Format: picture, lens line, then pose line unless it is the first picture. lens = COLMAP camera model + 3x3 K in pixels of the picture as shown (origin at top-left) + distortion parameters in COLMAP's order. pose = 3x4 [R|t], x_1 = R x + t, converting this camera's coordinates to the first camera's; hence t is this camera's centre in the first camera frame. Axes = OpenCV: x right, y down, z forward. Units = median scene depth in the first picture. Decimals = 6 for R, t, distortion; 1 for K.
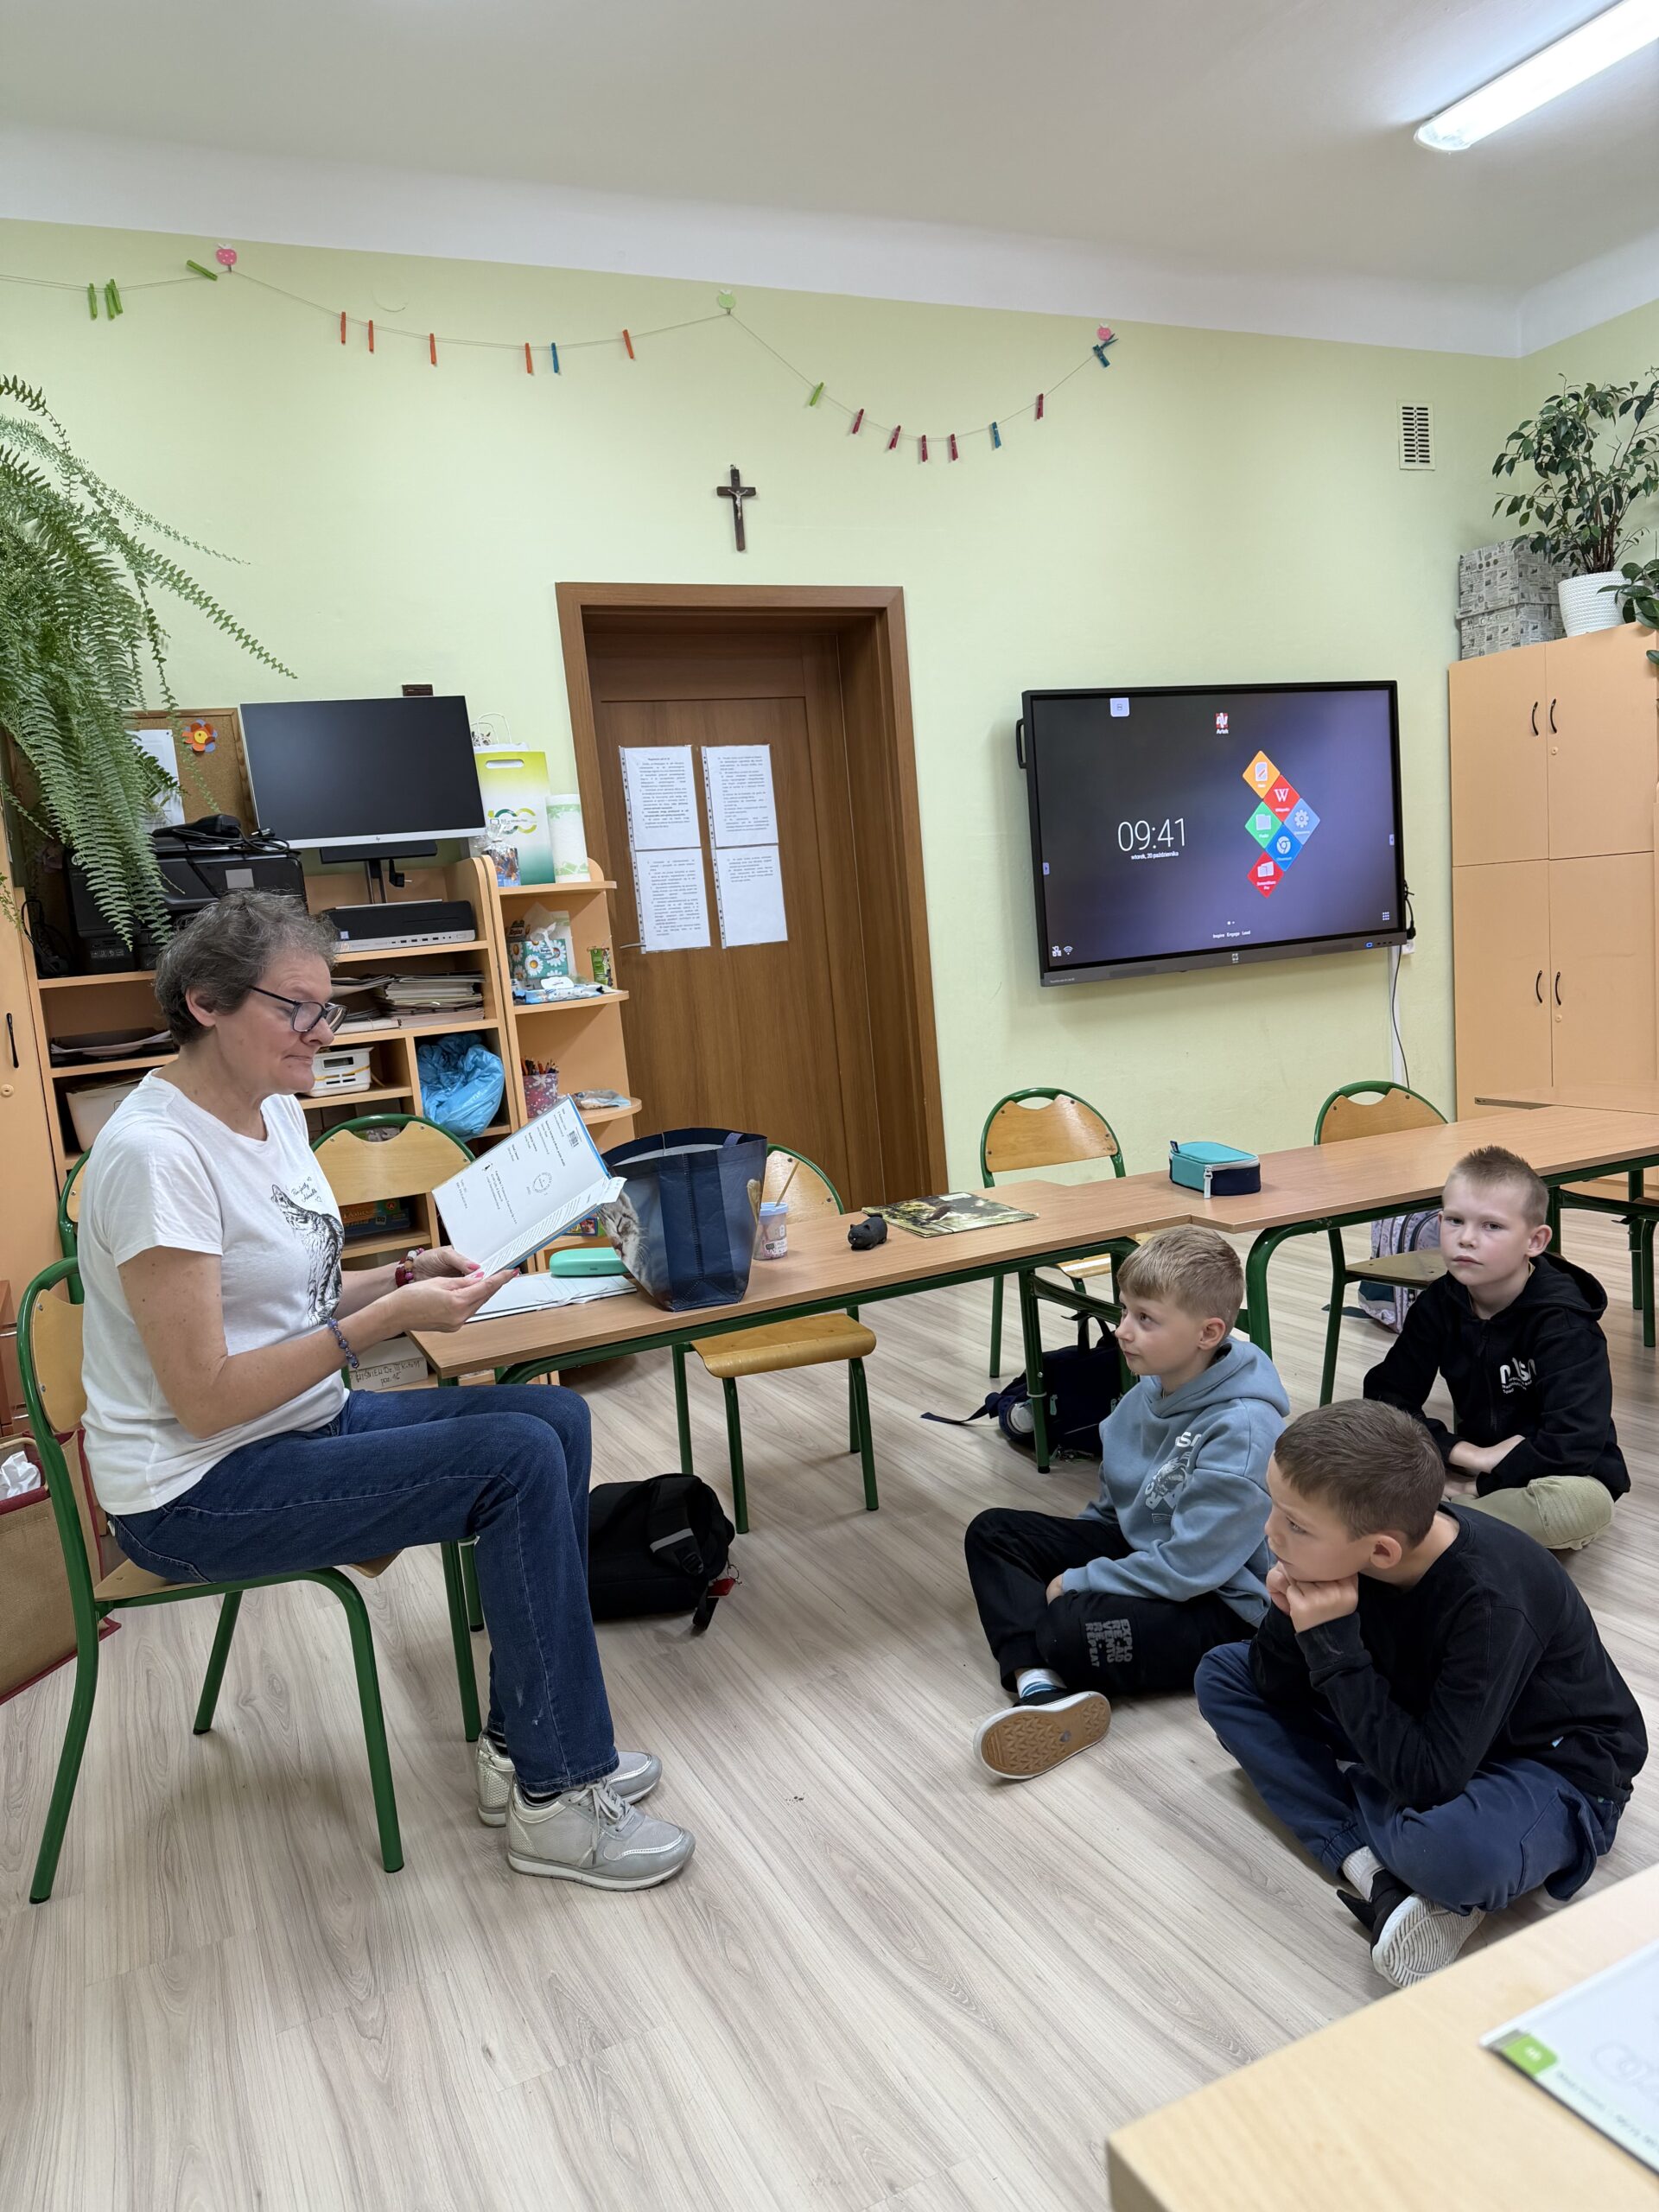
lens RADIAL K [[1574.3, 0, 829.5], [0, 1574.3, 1106.0], [0, 0, 1]] dist [0.001368, -0.002378]
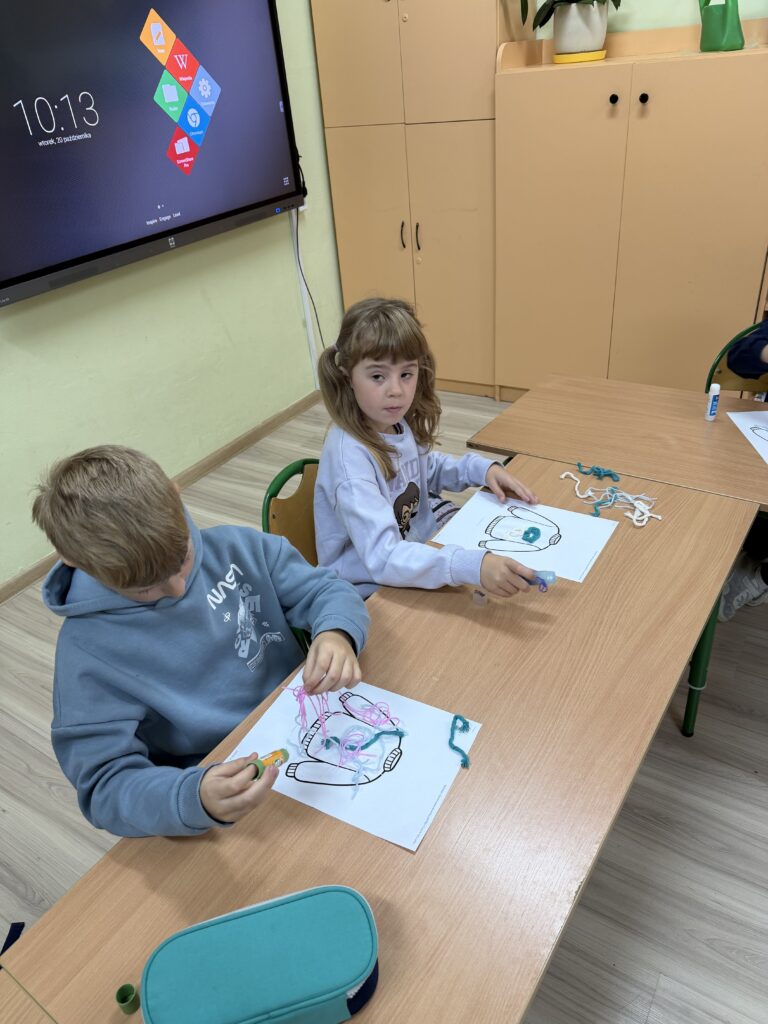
lens RADIAL K [[718.1, 0, 379.2], [0, 718.1, 537.8], [0, 0, 1]] dist [-0.022198, 0.008387]
pose [[0.856165, -0.282605, 0.432569, 0.115754], [0.087967, 0.904672, 0.416929, -0.104090], [-0.509159, -0.318908, 0.799409, 0.490797]]
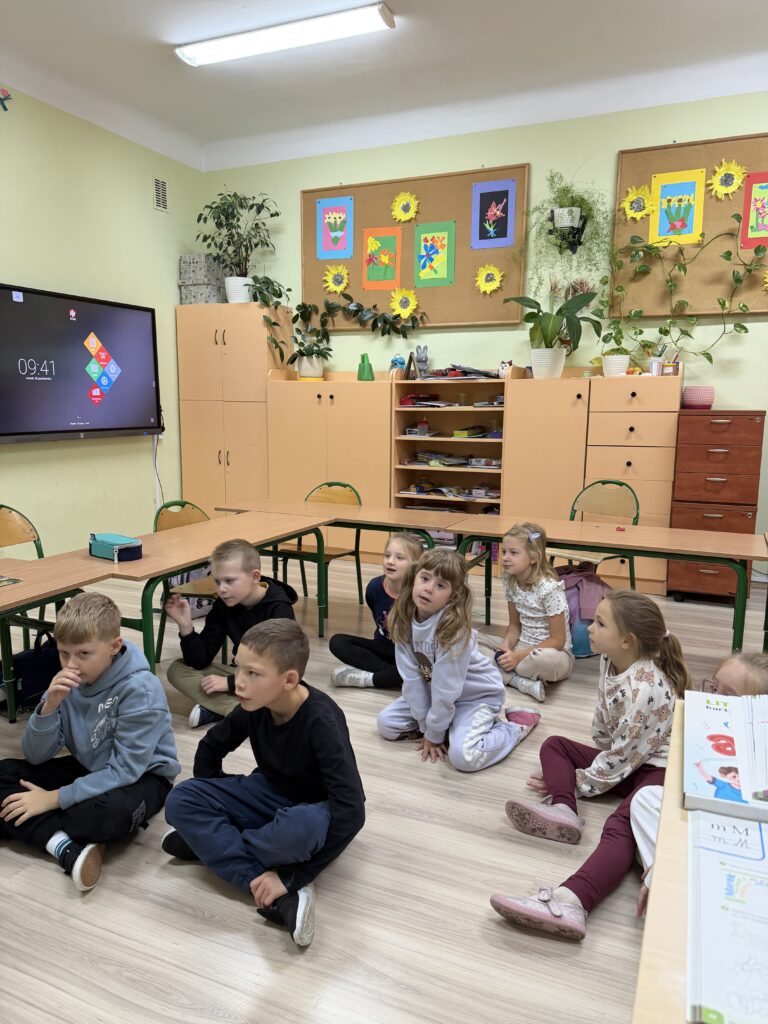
lens RADIAL K [[711.0, 0, 384.0], [0, 711.0, 512.0], [0, 0, 1]] dist [0.101281, -0.148848]
pose [[0.755029, -0.011598, 0.655589, -0.049163], [0.005791, 0.999923, 0.011020, -0.006599], [-0.655666, -0.004524, 0.755038, 0.073031]]
